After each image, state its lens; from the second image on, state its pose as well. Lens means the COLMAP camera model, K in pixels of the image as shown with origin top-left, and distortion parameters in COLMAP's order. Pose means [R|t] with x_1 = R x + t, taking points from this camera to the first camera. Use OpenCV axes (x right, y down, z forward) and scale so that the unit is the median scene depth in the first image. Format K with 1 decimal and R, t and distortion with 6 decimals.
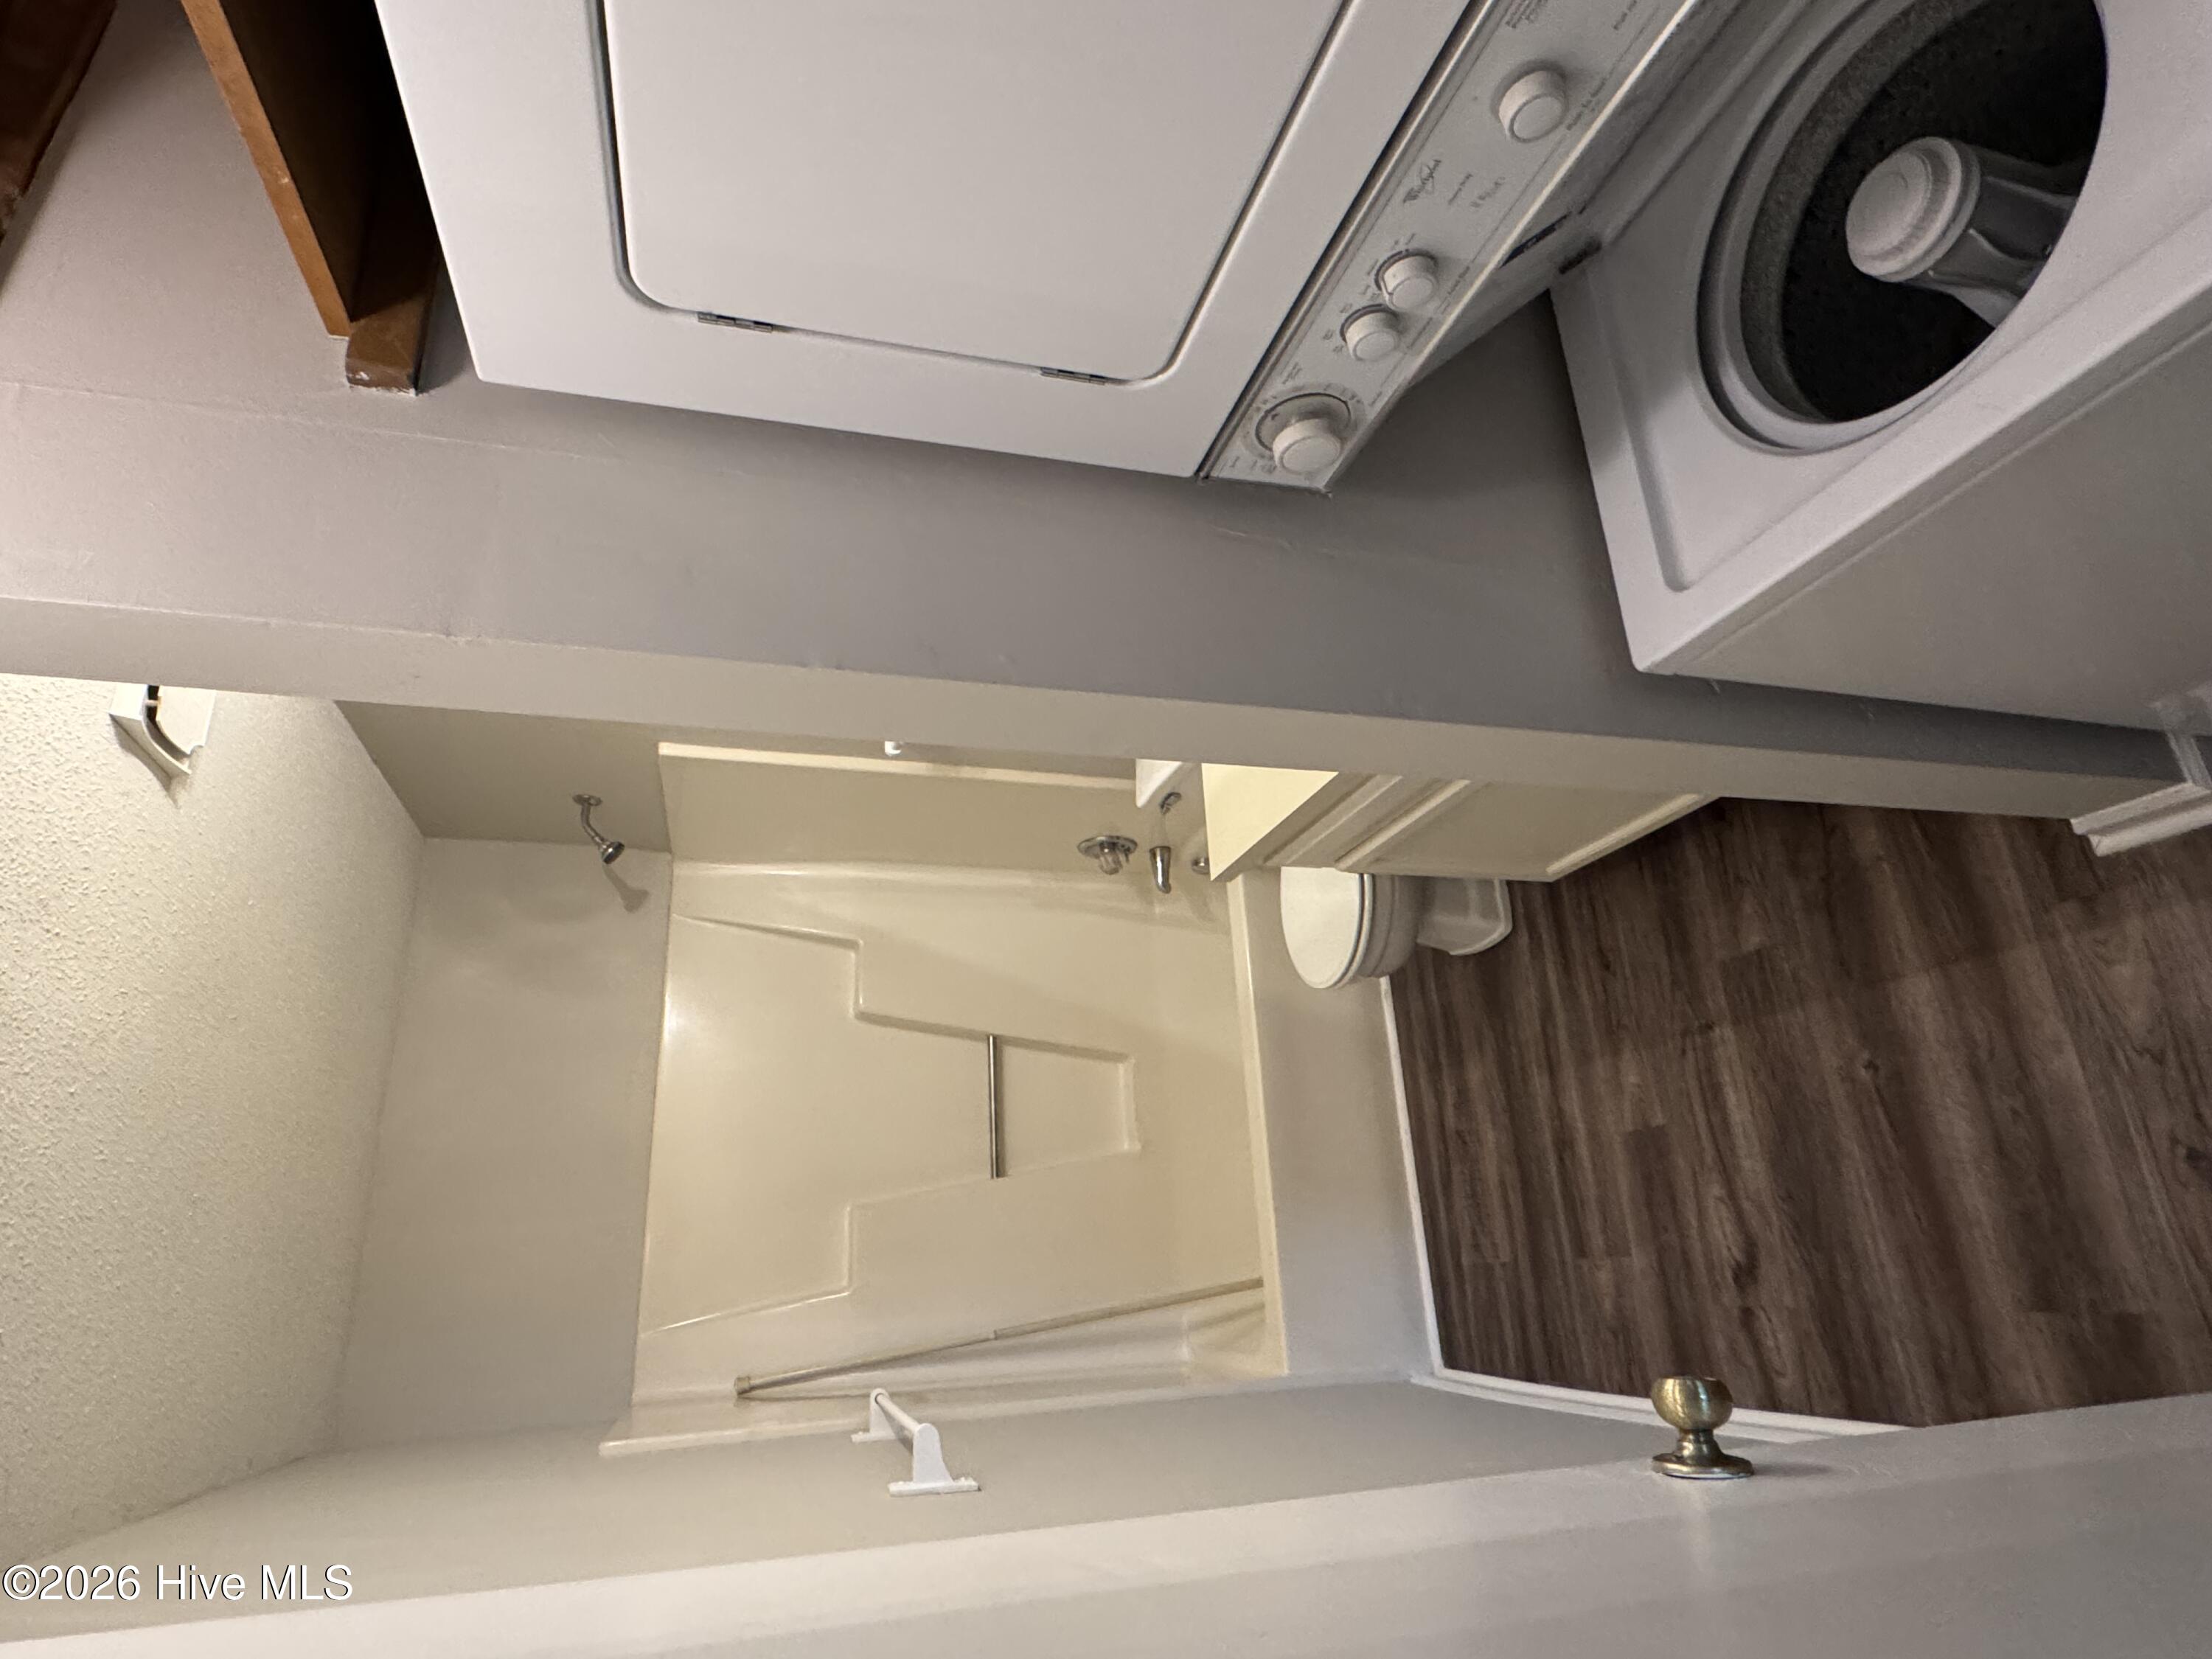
lens RADIAL K [[1204.1, 0, 1110.5], [0, 1204.1, 830.1], [0, 0, 1]] dist [-0.001361, -0.001401]
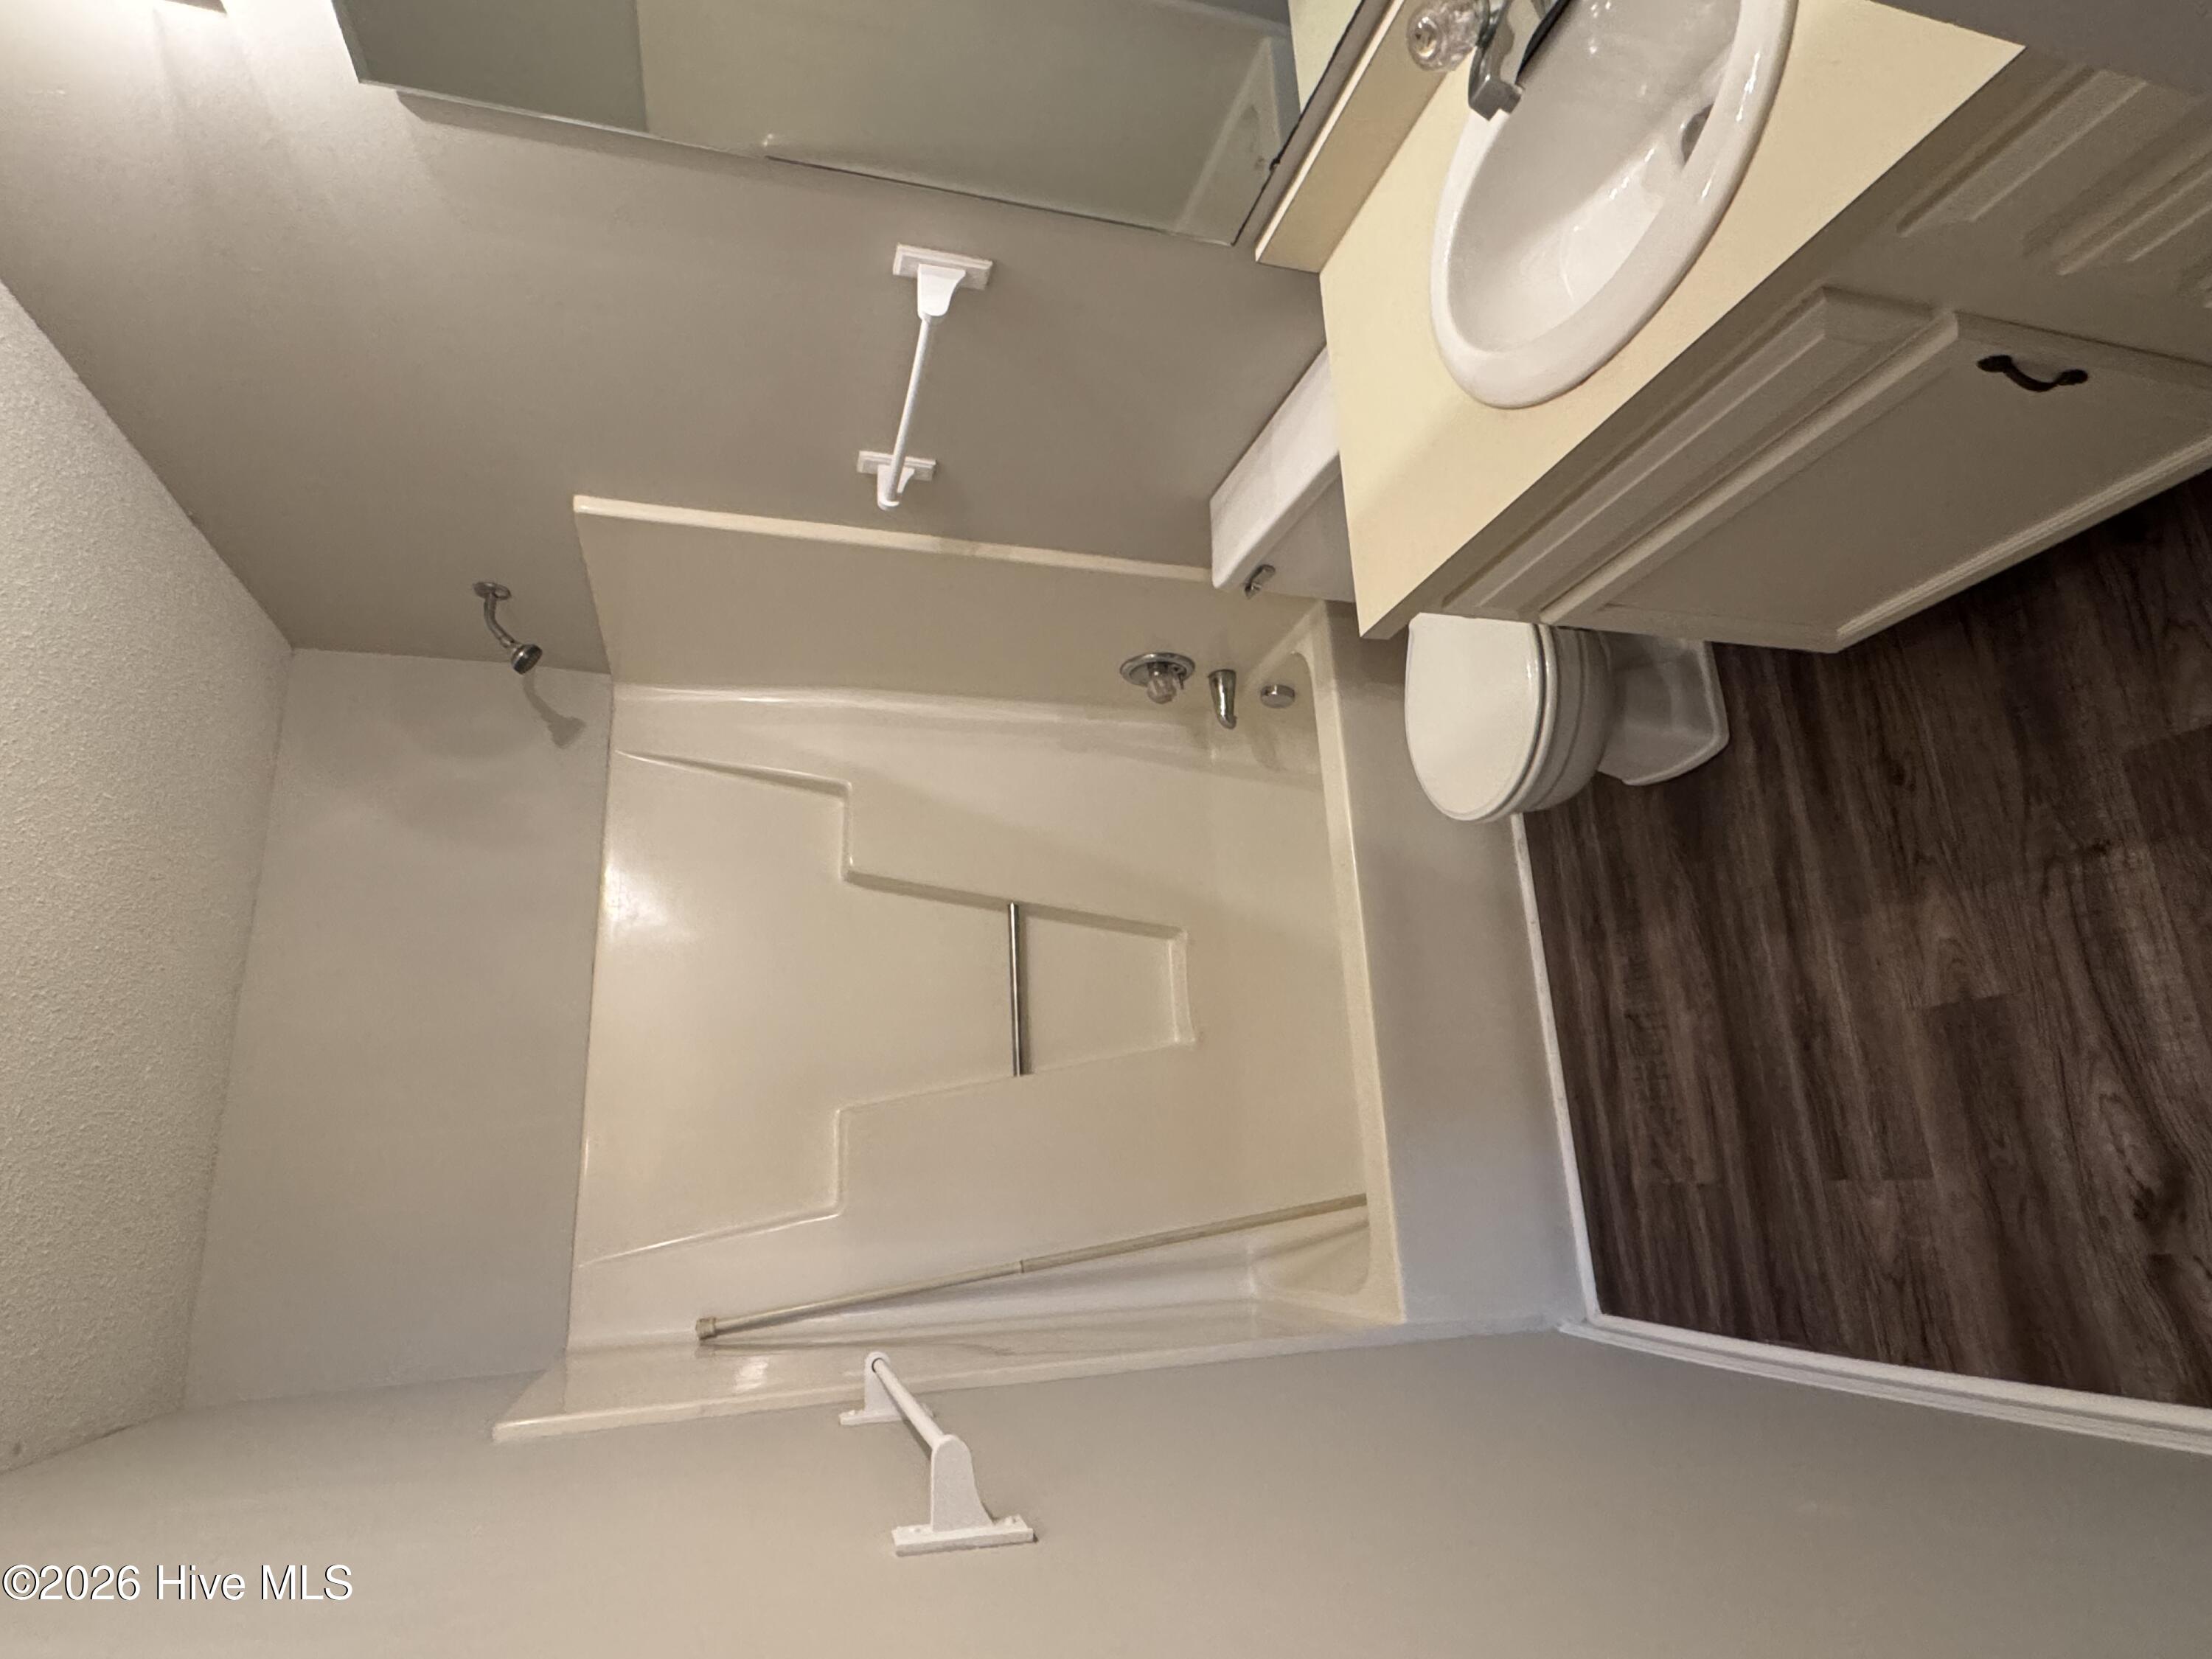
lens RADIAL K [[1204.1, 0, 1110.5], [0, 1204.1, 830.1], [0, 0, 1]] dist [-0.001361, -0.001401]
pose [[0.999984, 0.004119, 0.003781, -0.048344], [-0.004377, 0.997473, 0.070908, 0.084998], [-0.003479, -0.070924, 0.997476, 0.259886]]
